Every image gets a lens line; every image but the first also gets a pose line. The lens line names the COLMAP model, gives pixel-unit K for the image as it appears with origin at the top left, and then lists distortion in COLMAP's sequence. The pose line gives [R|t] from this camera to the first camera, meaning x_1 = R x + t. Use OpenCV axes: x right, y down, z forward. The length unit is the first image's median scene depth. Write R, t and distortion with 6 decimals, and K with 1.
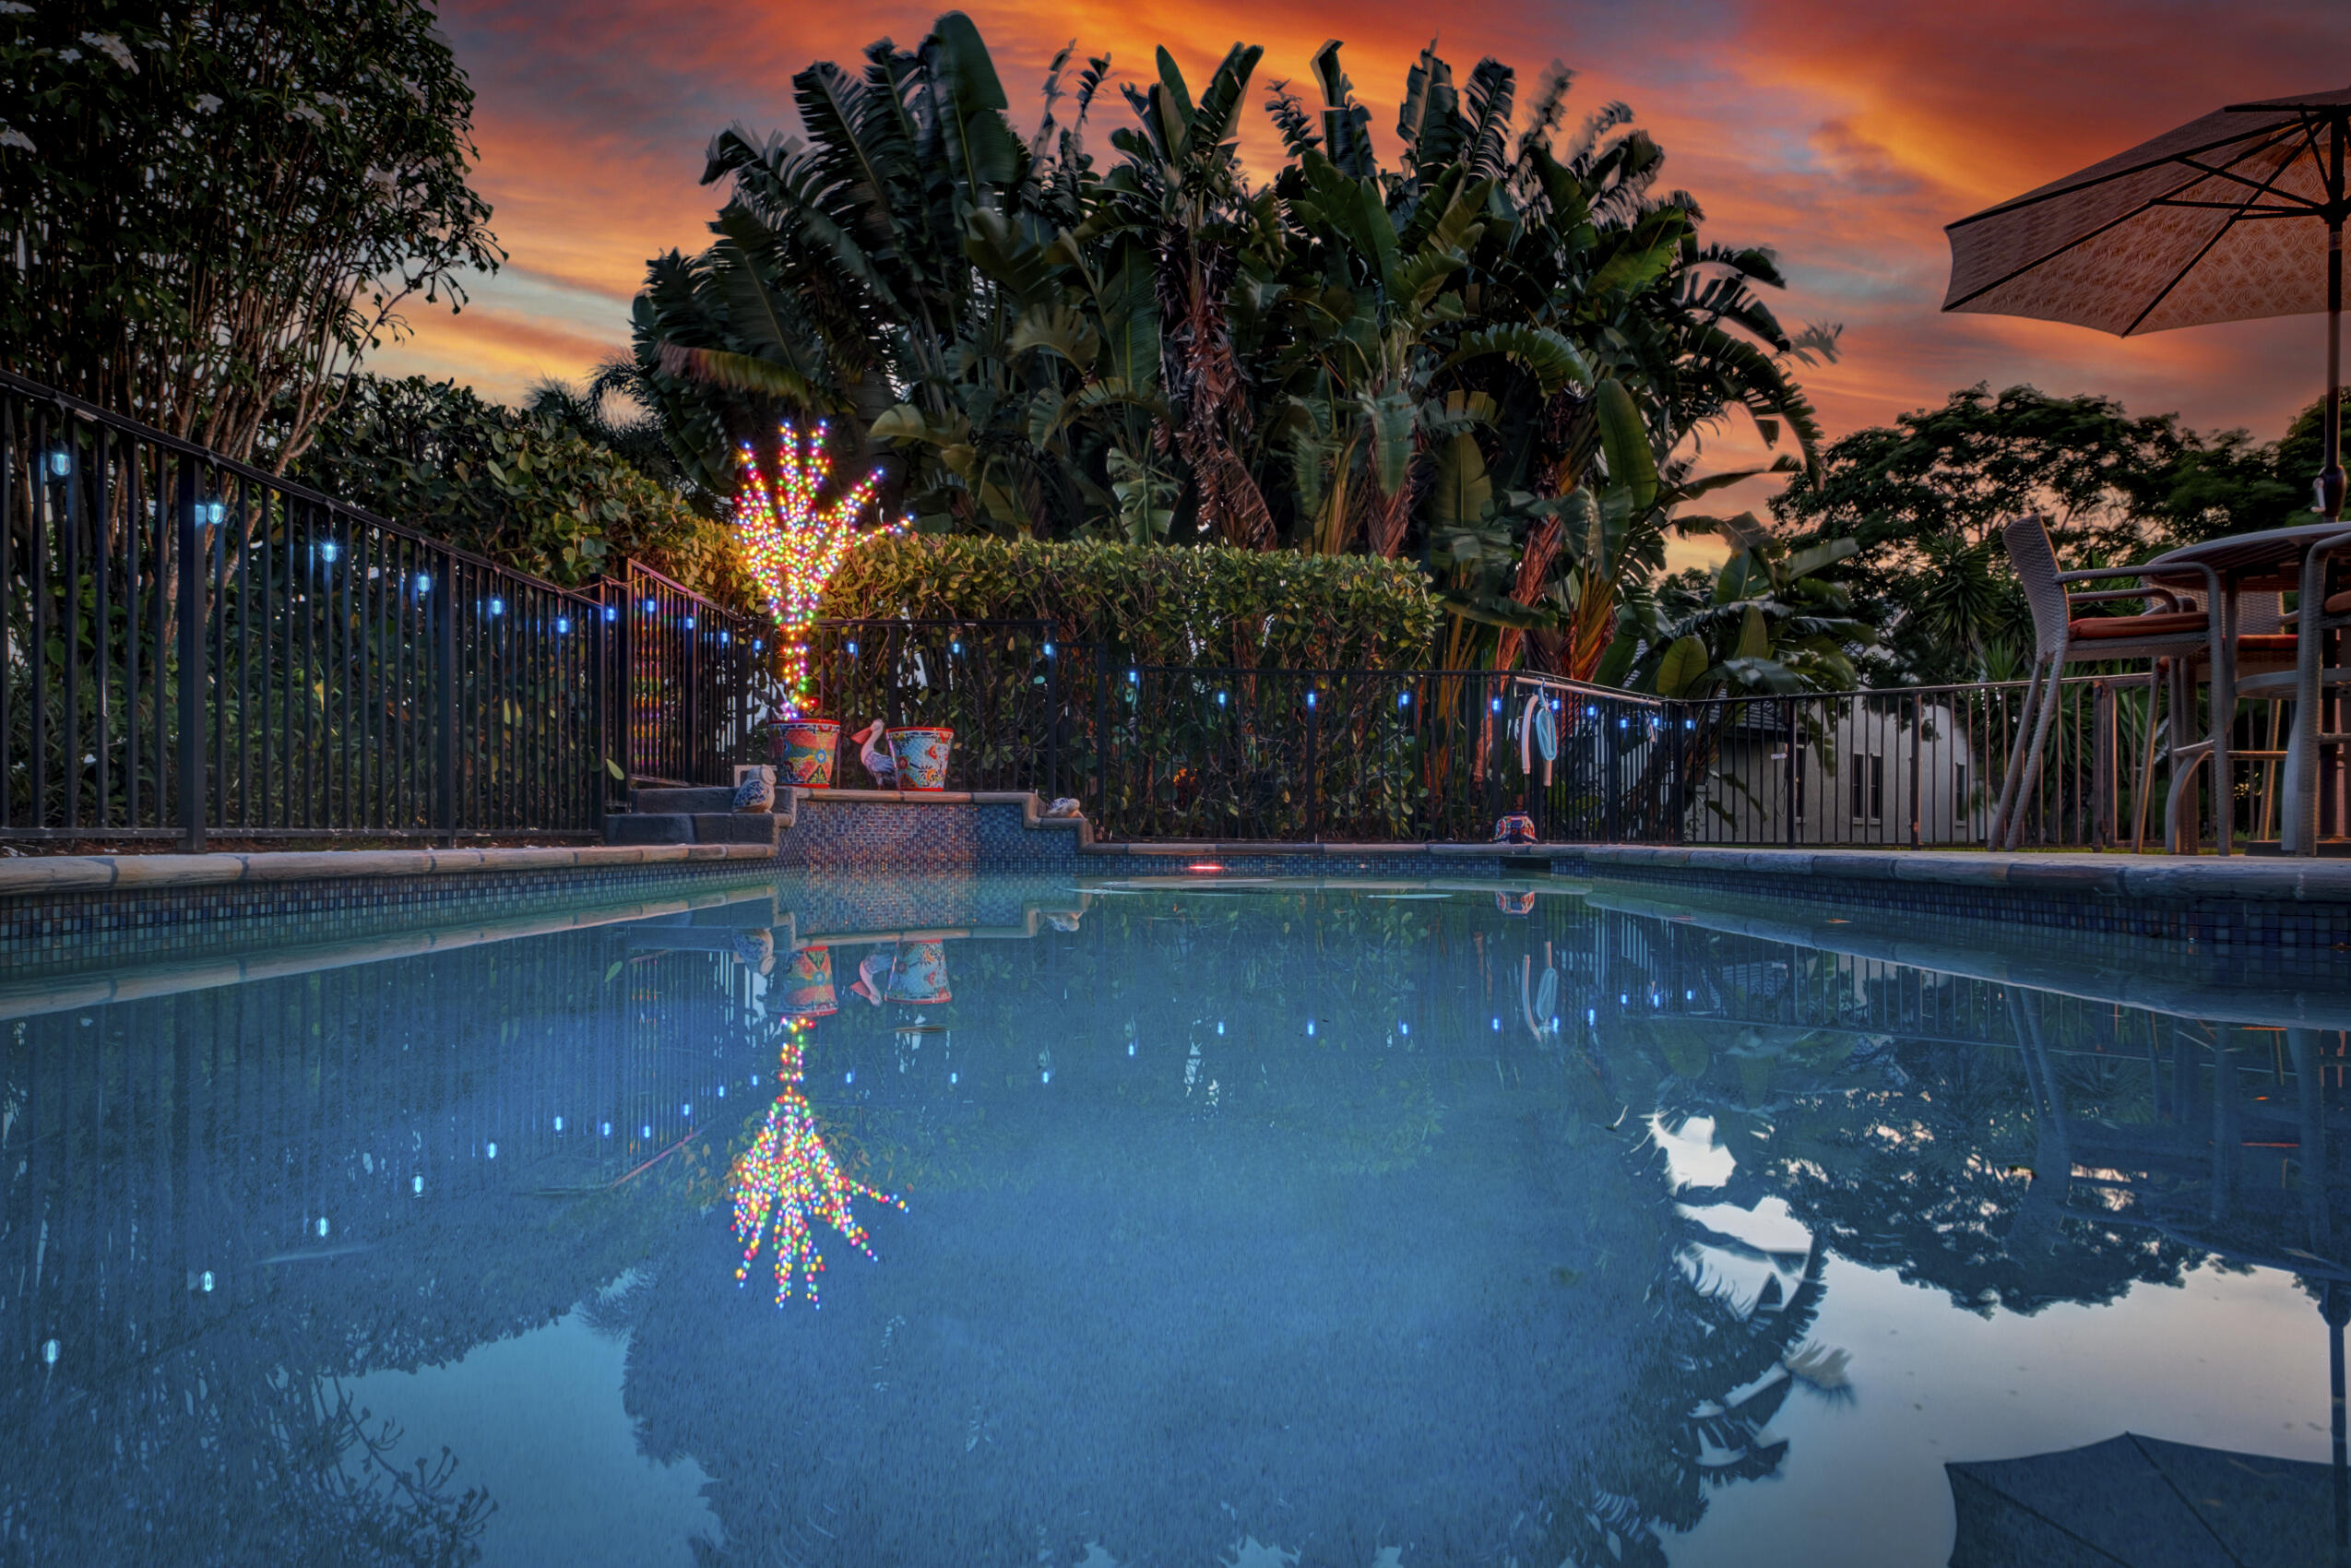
lens RADIAL K [[1463.8, 0, 1179.4], [0, 1463.8, 818.4], [0, 0, 1]] dist [0.009332, -0.002860]
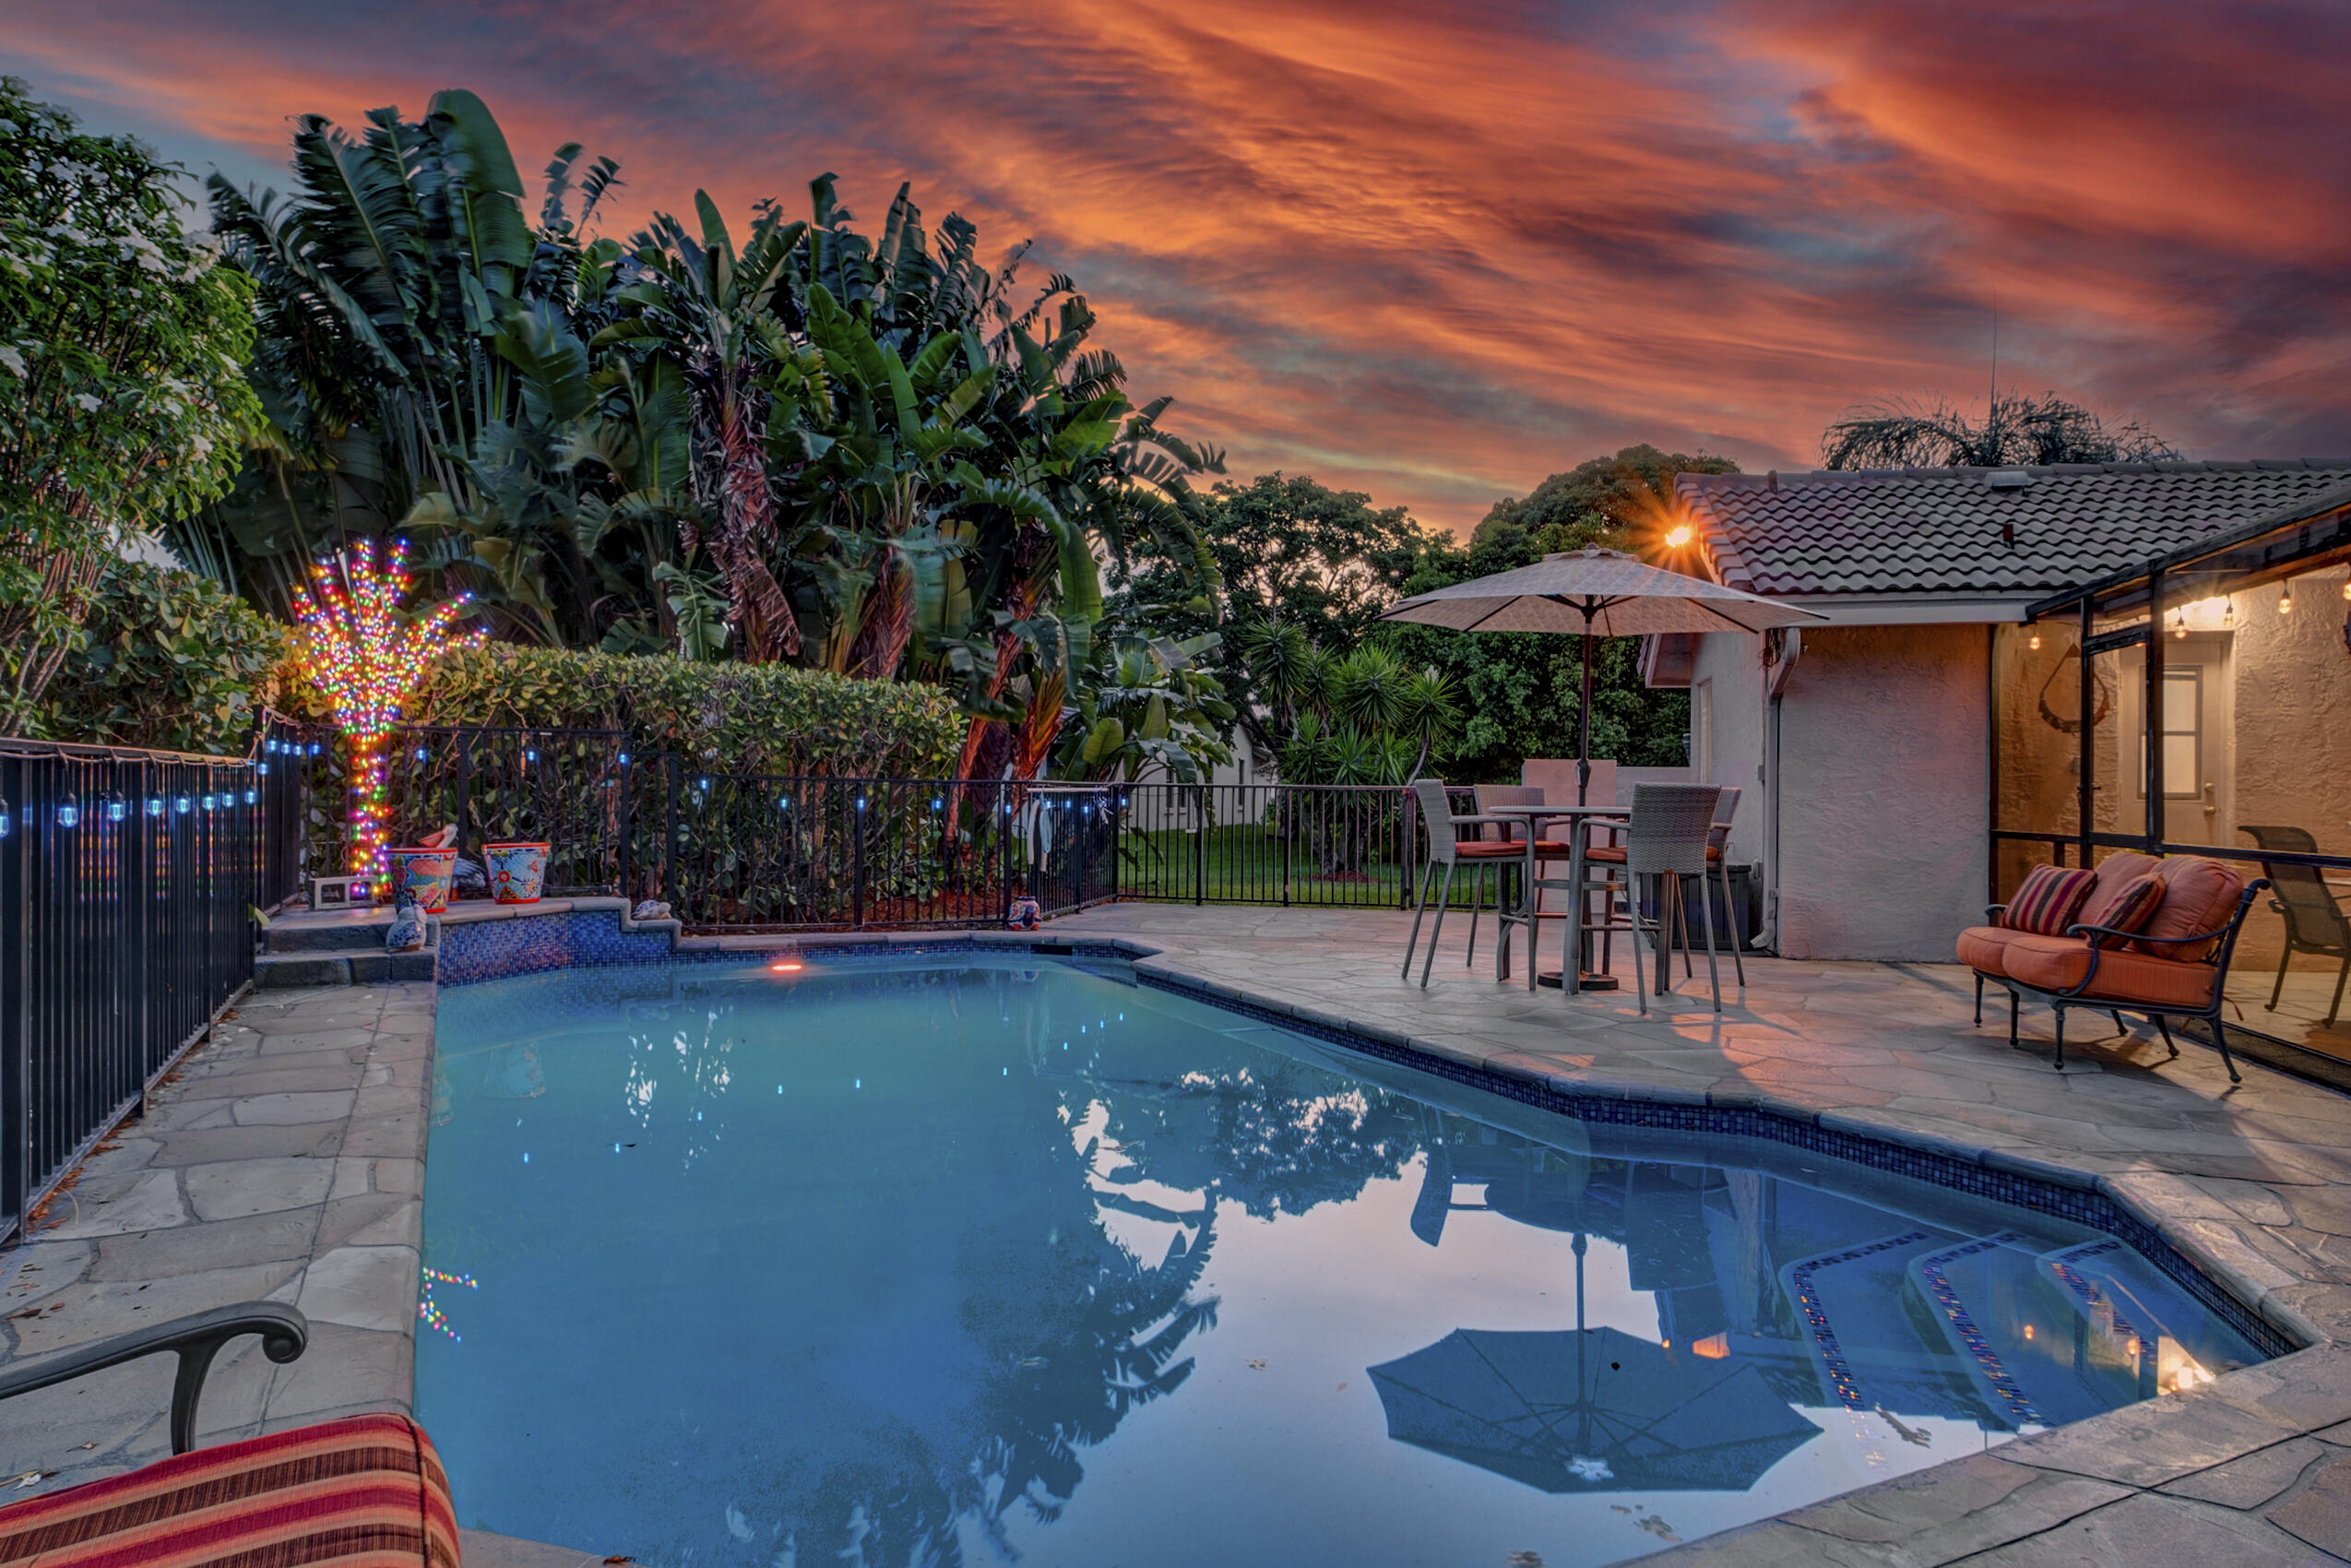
lens RADIAL K [[1446.0, 0, 1175.5], [0, 1446.0, 784.0], [0, 0, 1]] dist [0.000713, -0.004606]
pose [[0.893778, 0.007450, 0.448448, -0.202169], [-0.012771, 0.999879, 0.008841, -0.109367], [-0.448328, -0.013629, 0.893765, -0.151737]]
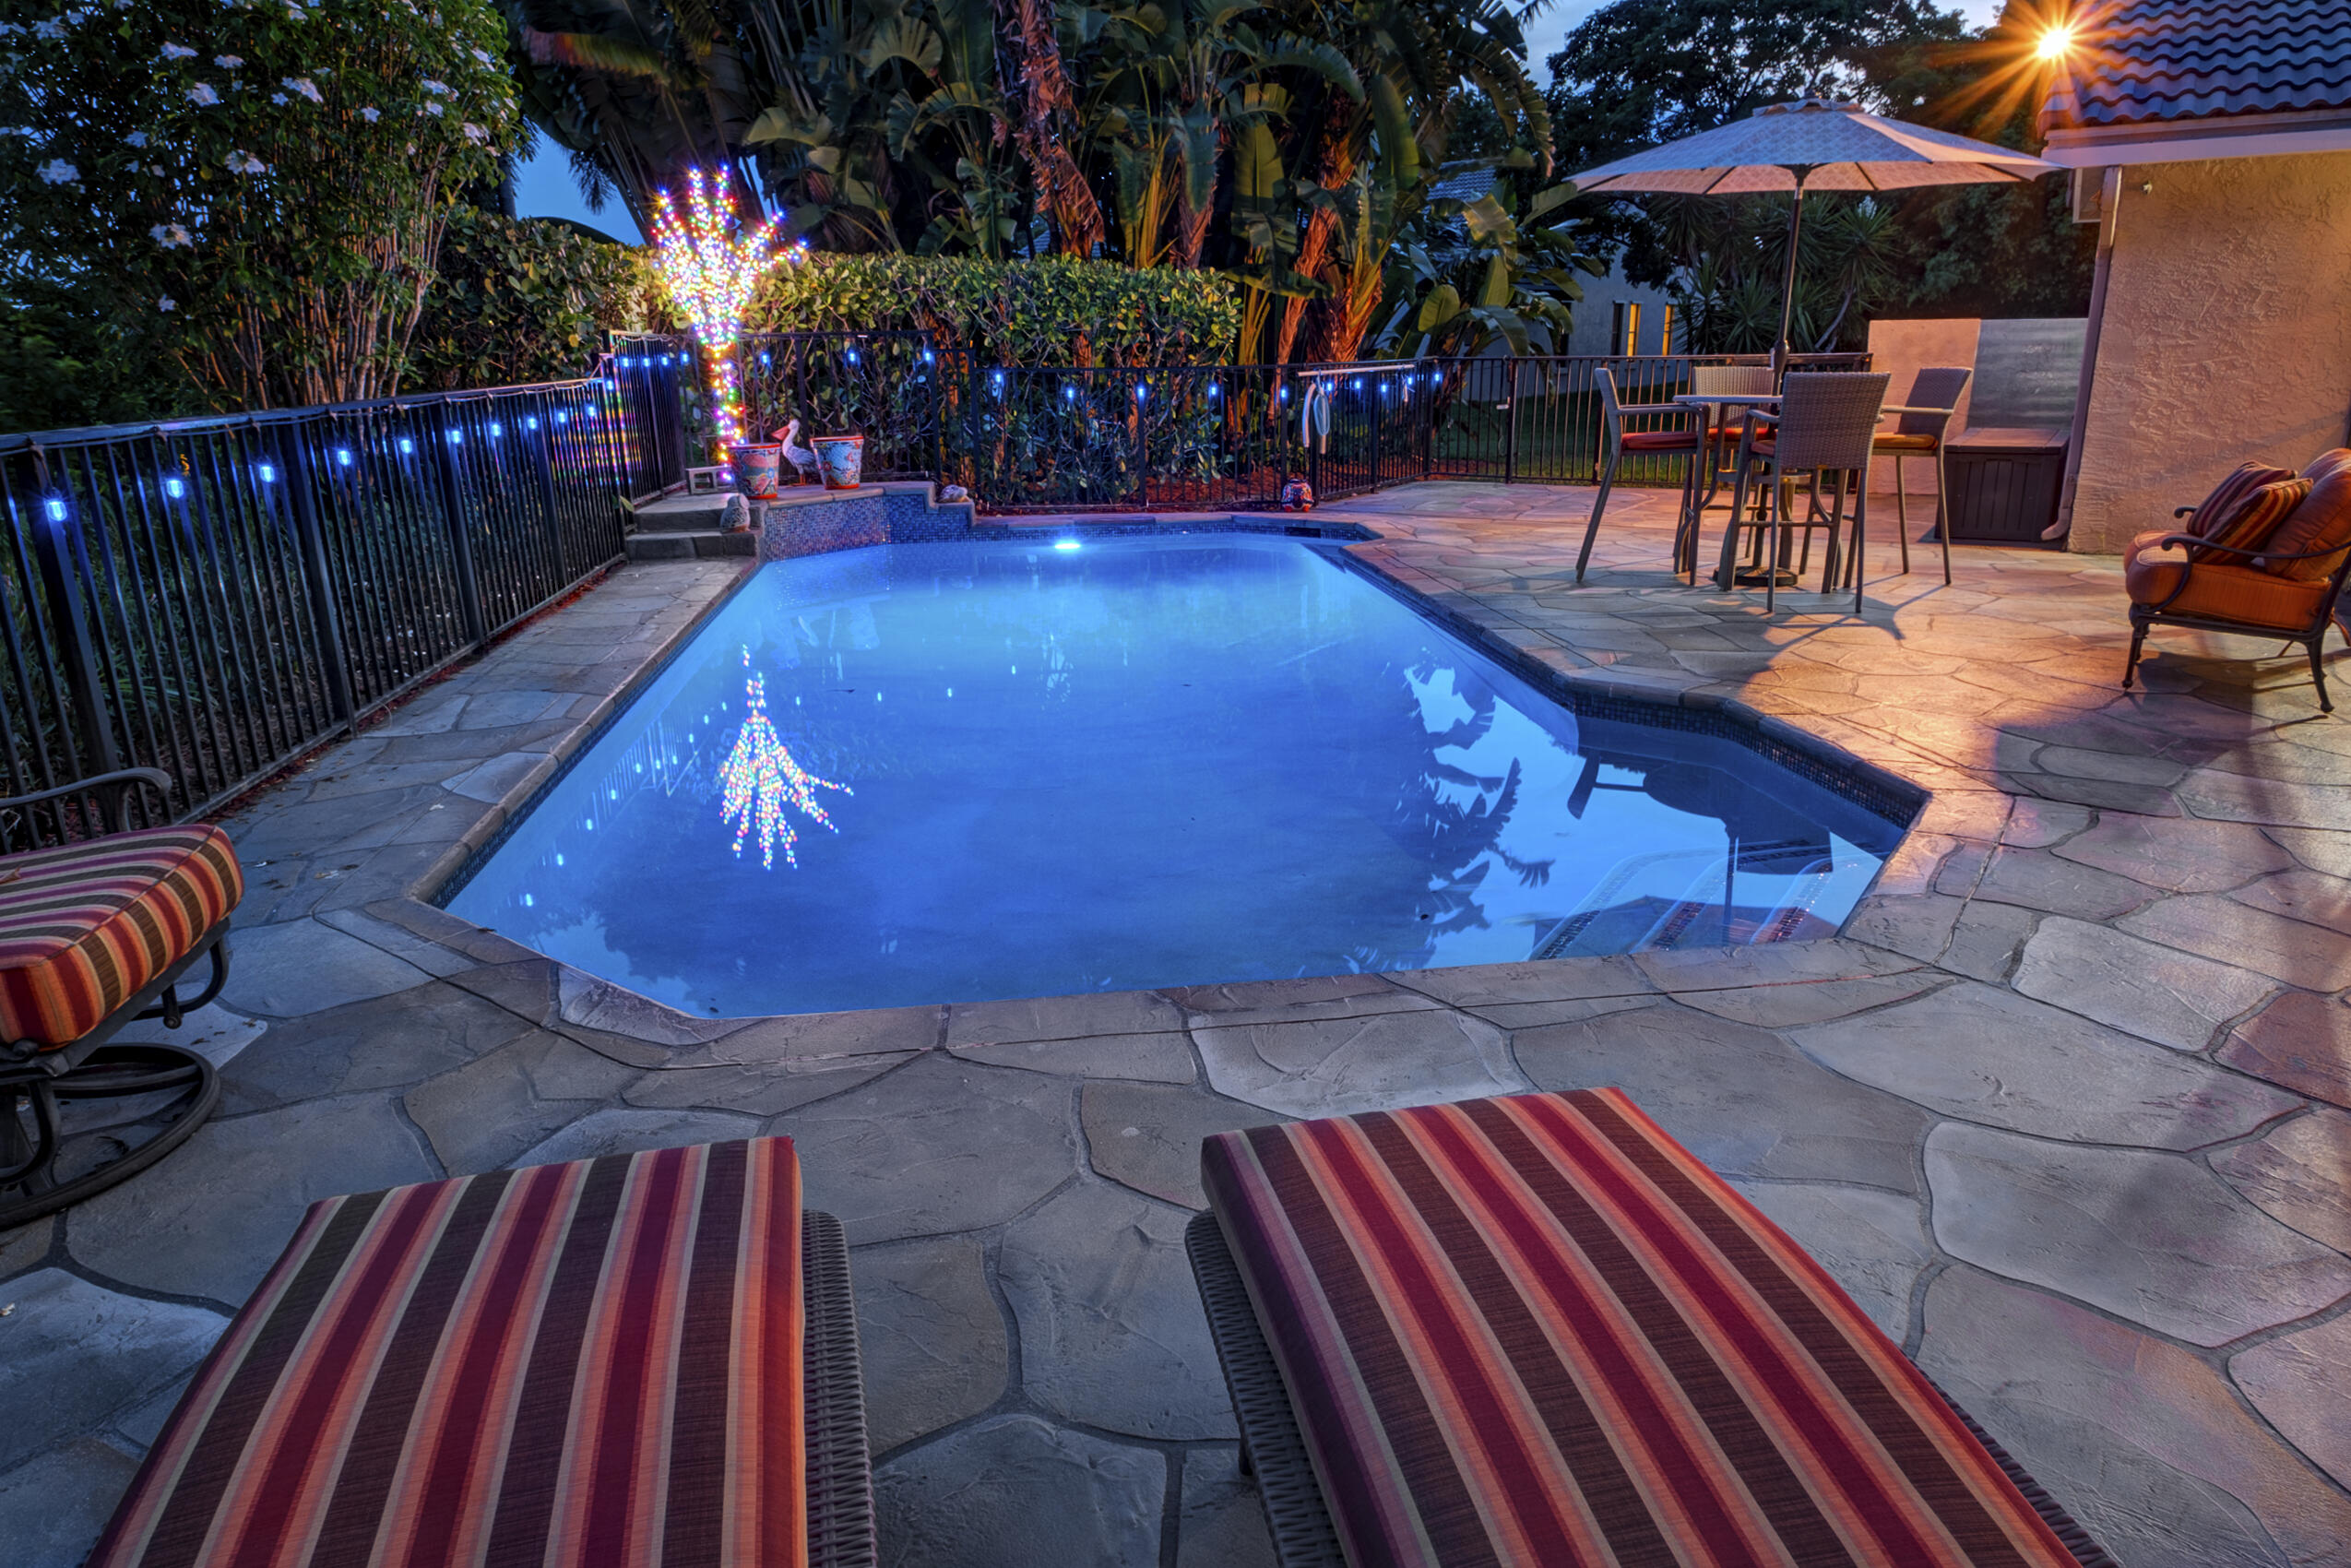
lens RADIAL K [[1446.0, 0, 1175.5], [0, 1446.0, 784.0], [0, 0, 1]] dist [0.000713, -0.004606]
pose [[0.990984, -0.059387, 0.120095, -0.049972], [0.020184, 0.952337, 0.304379, -0.136667], [-0.132447, -0.299211, 0.944950, -0.285206]]
